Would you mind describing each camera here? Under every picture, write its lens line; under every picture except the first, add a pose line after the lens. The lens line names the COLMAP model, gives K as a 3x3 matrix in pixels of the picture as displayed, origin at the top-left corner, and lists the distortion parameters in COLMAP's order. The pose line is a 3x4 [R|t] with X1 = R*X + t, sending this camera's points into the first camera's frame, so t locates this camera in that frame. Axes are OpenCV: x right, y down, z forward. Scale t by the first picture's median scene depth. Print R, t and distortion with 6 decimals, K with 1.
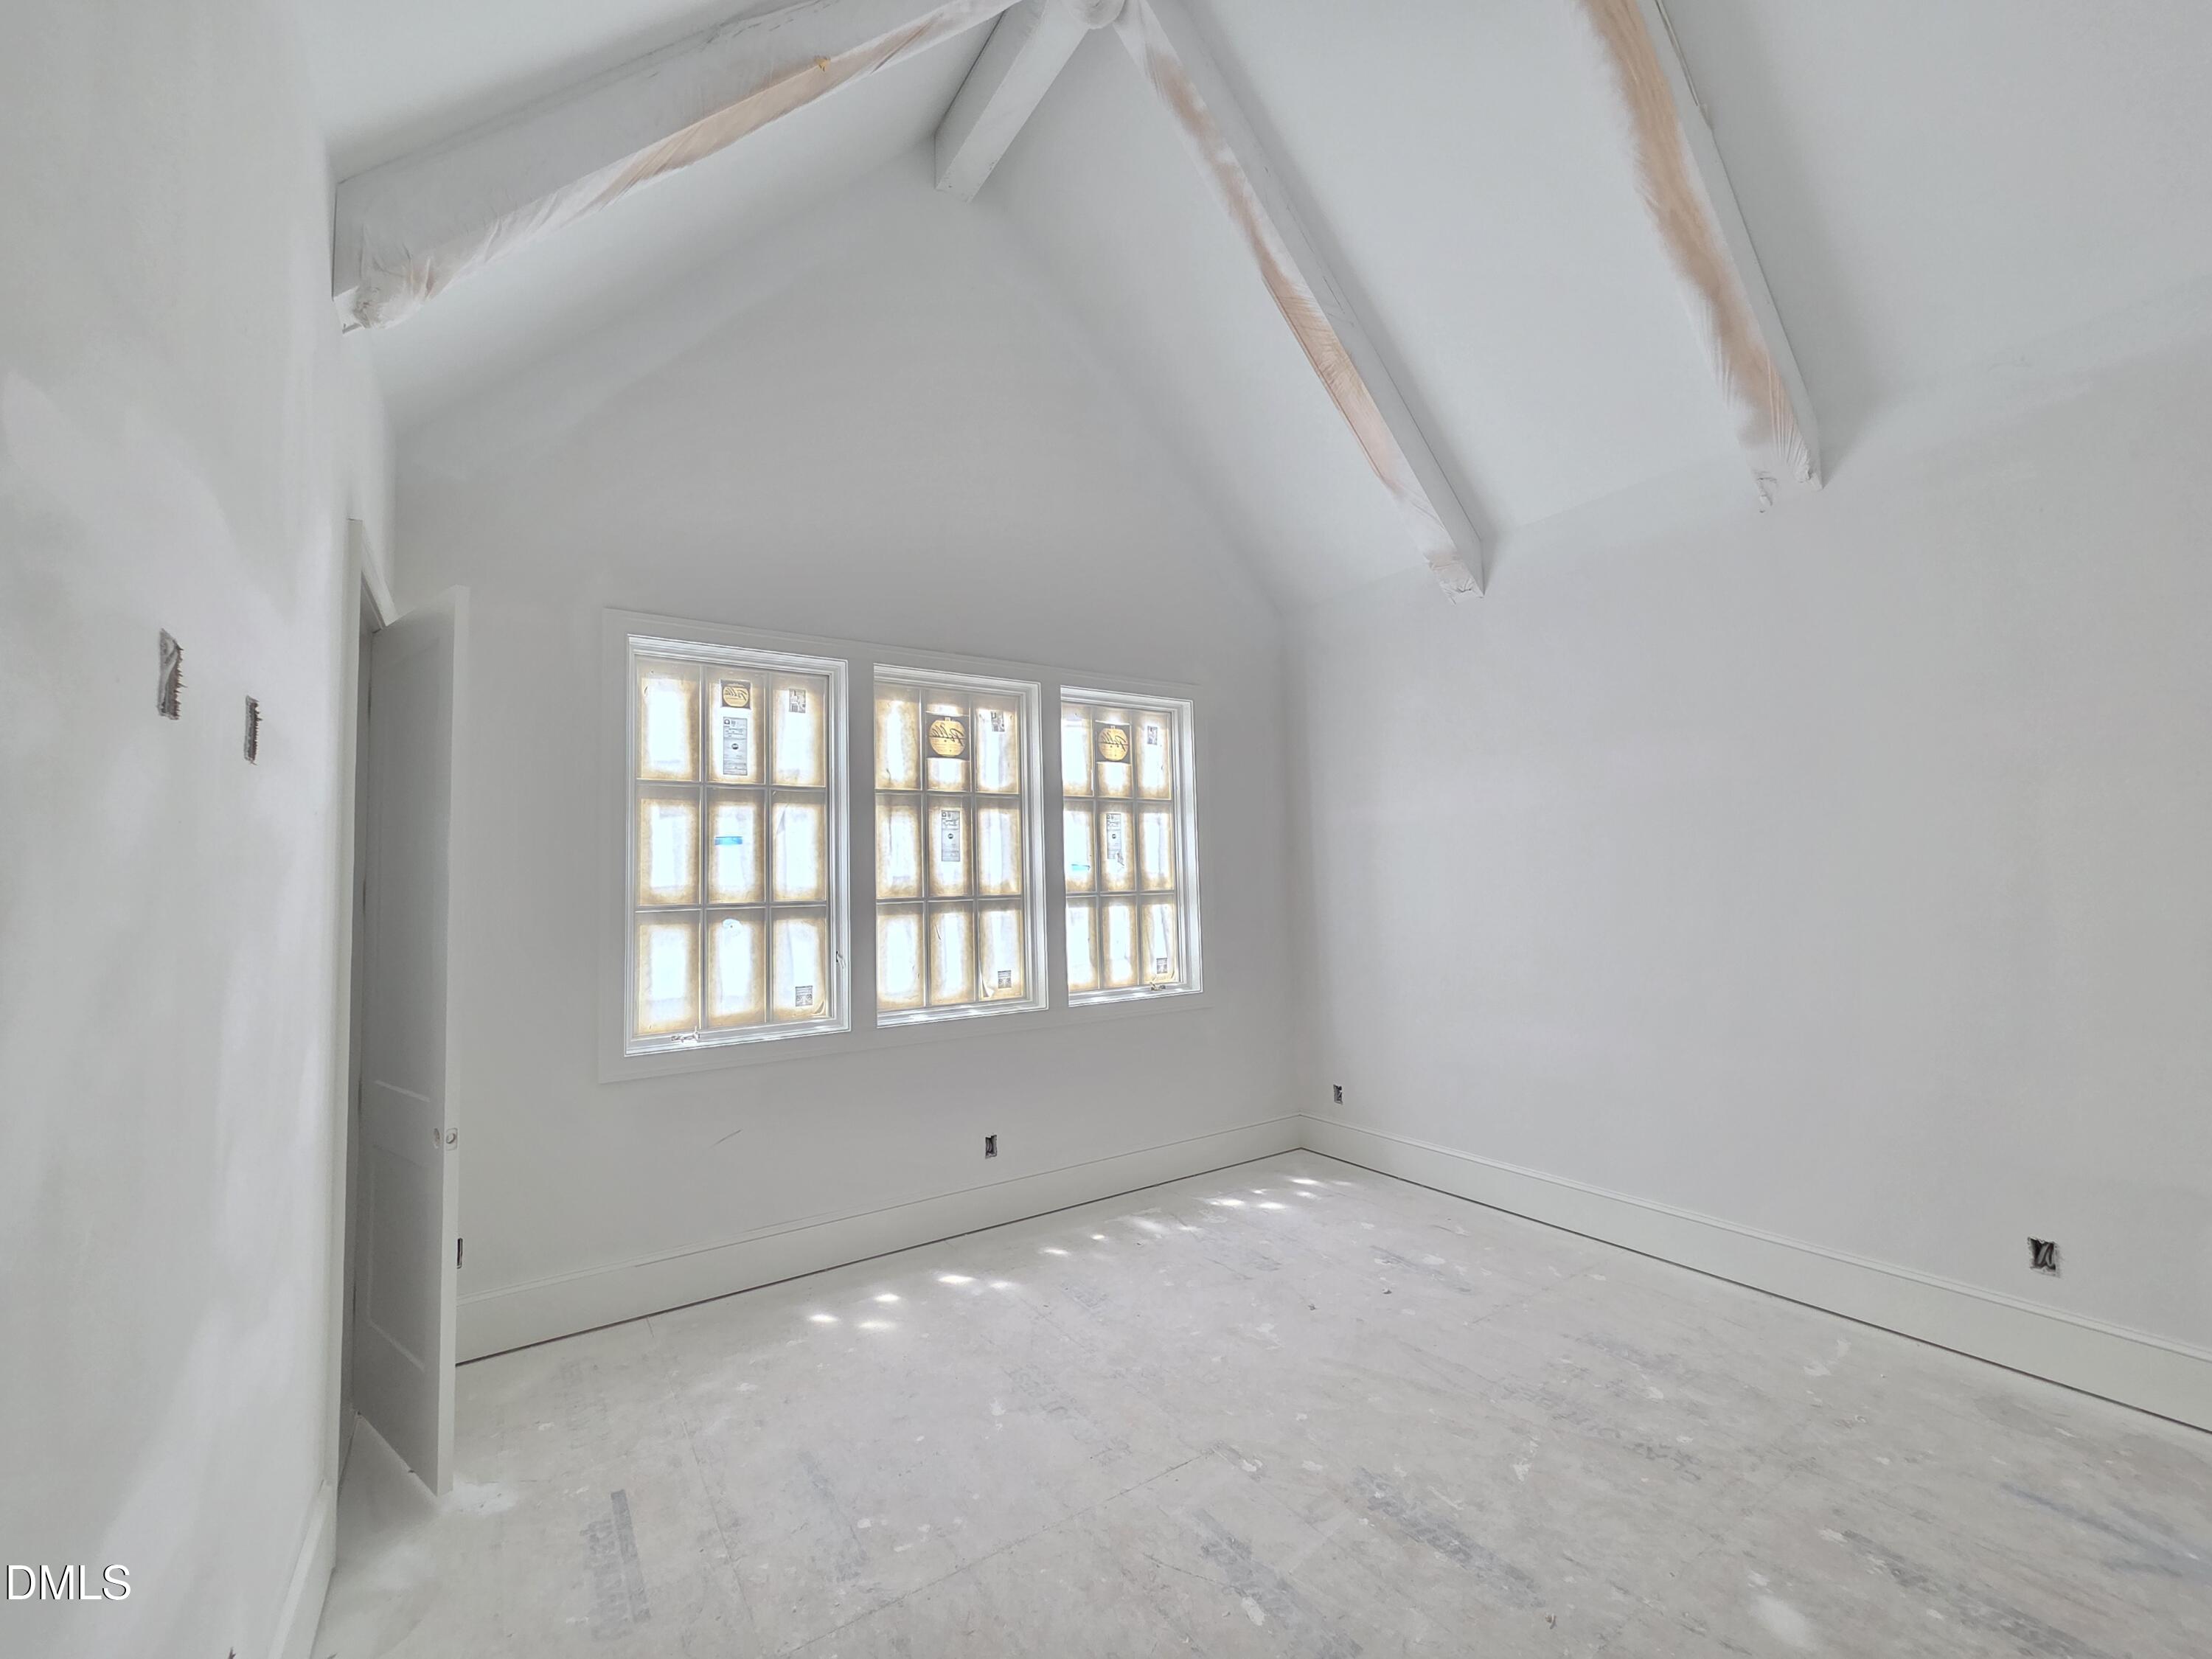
lens RADIAL K [[917.6, 0, 1110.2], [0, 917.6, 830.2], [0, 0, 1]] dist [-0.001618, 0.000873]
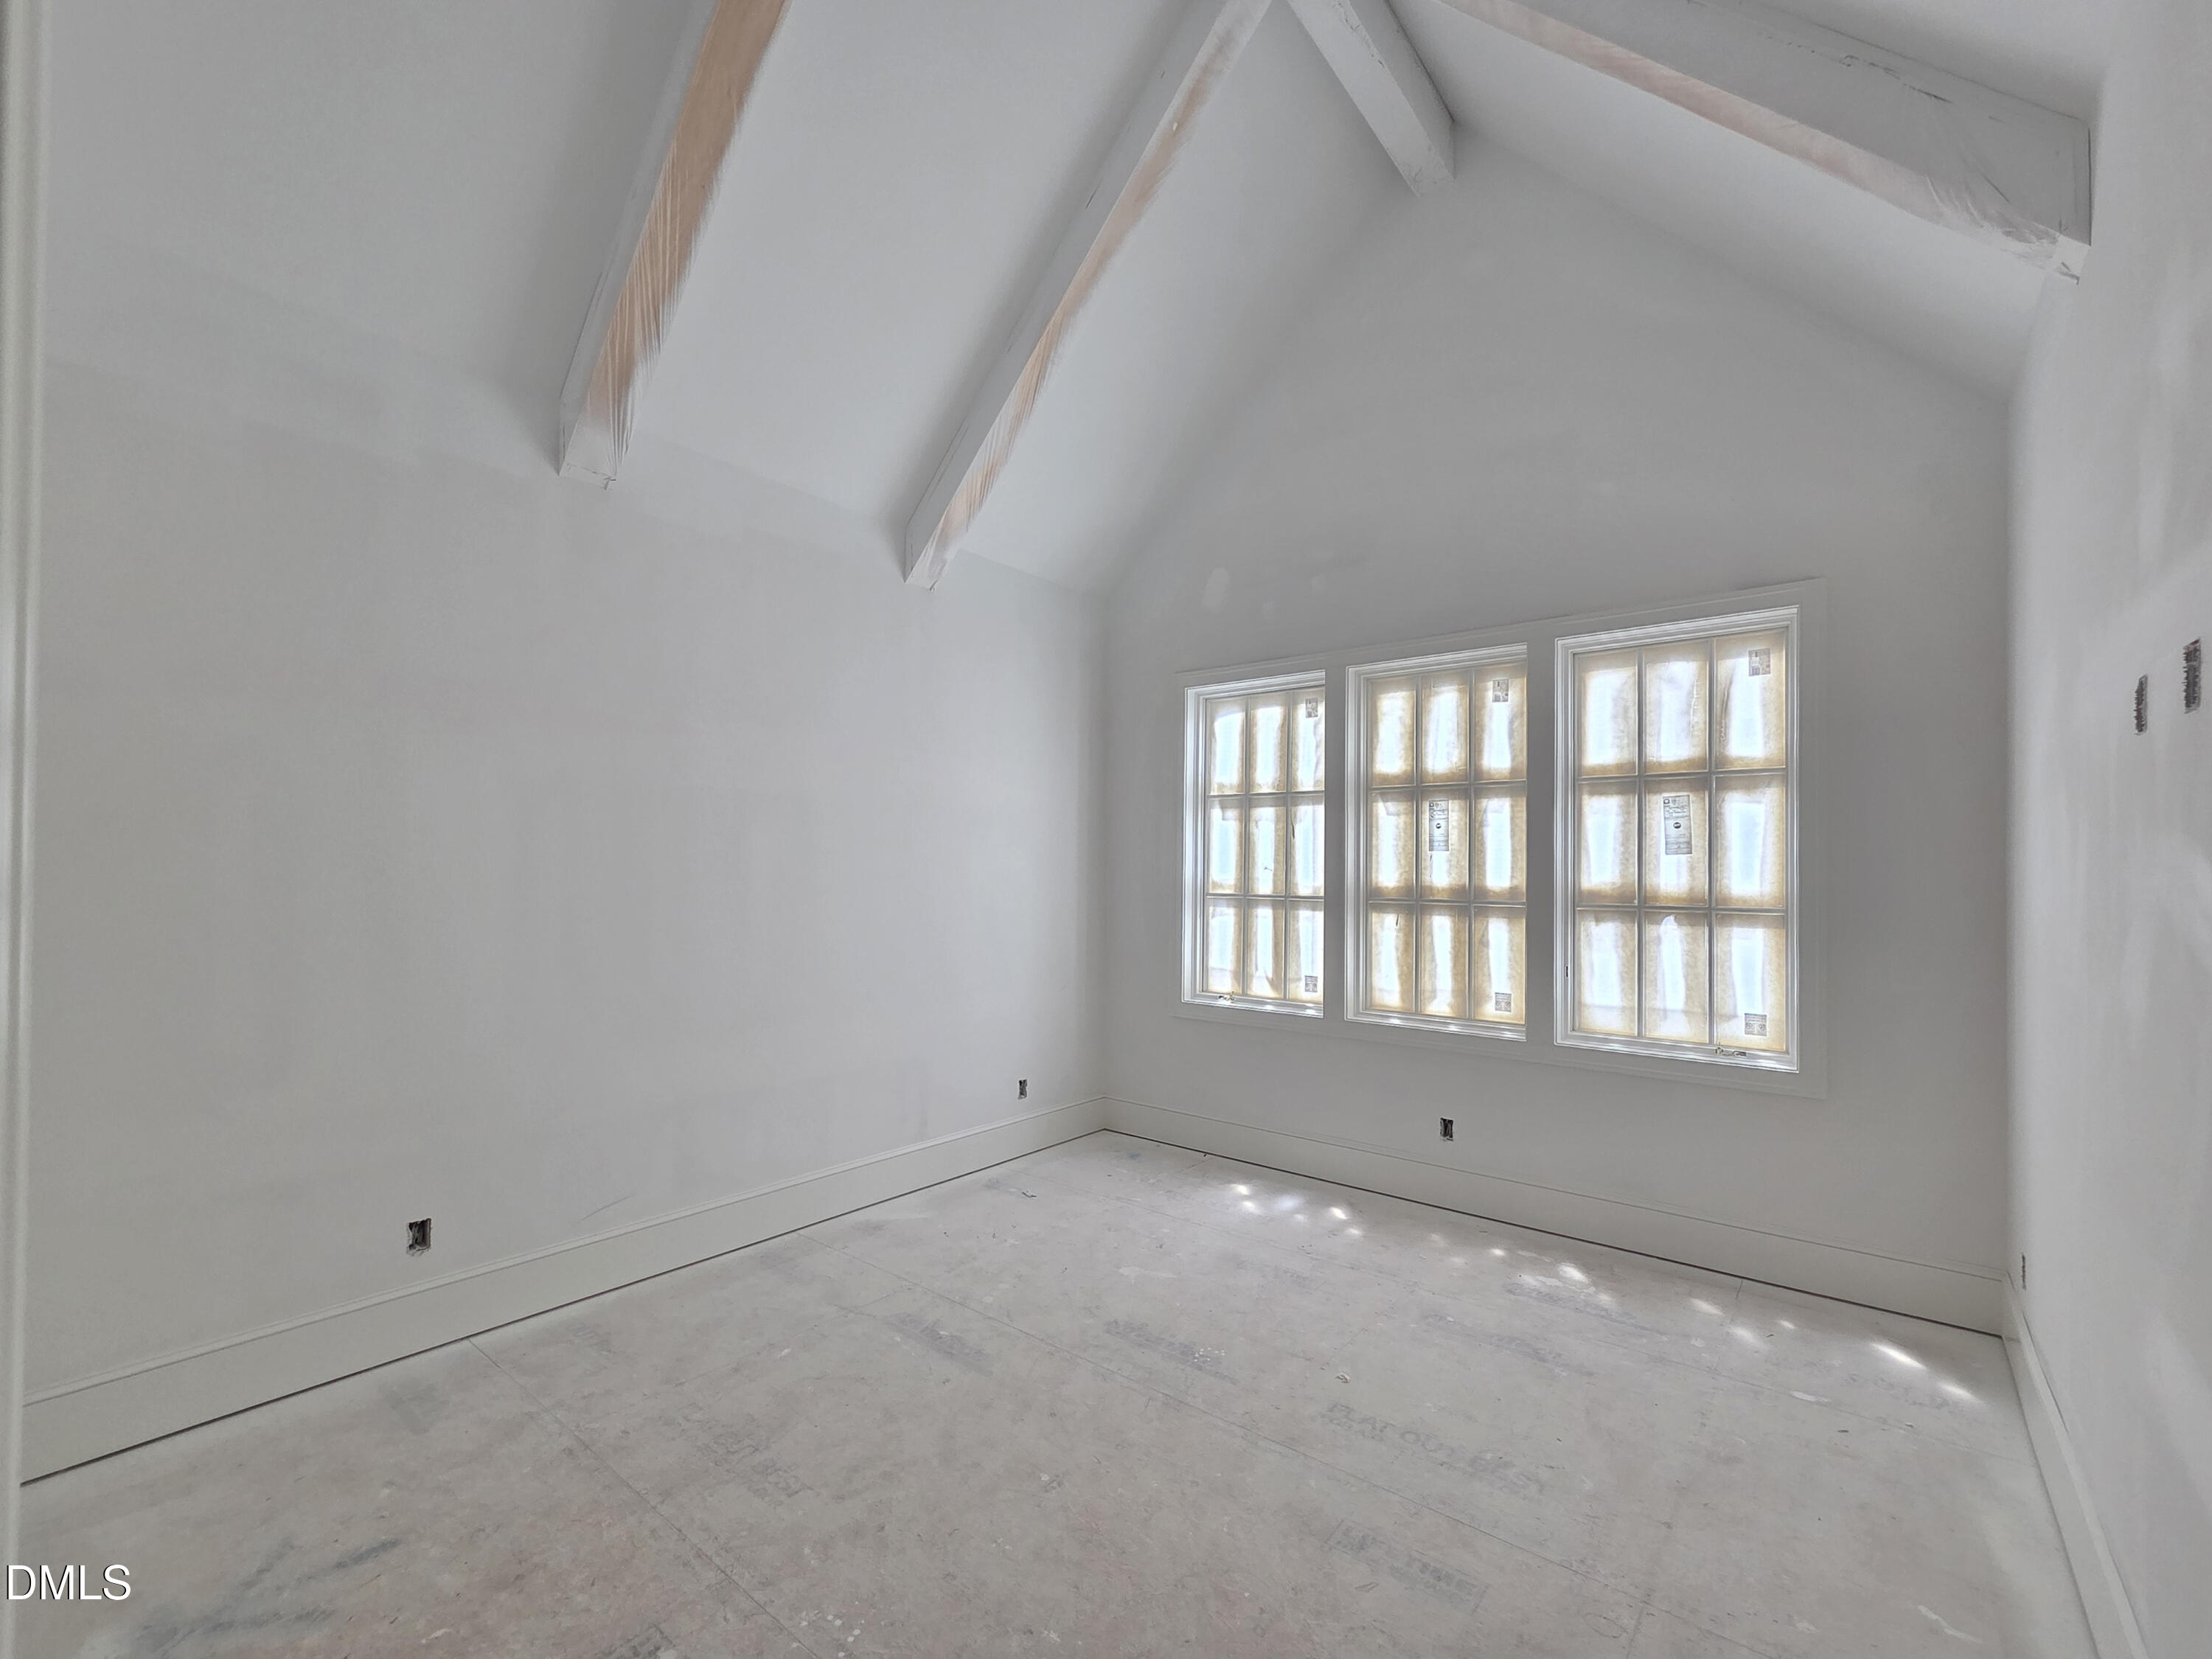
lens RADIAL K [[917.6, 0, 1110.2], [0, 917.6, 830.2], [0, 0, 1]] dist [-0.001618, 0.000873]
pose [[0.301995, -0.022688, -0.953039, 0.609464], [0.027840, 0.999500, -0.014973, 0.009878], [0.952903, -0.022011, 0.302476, 0.415406]]
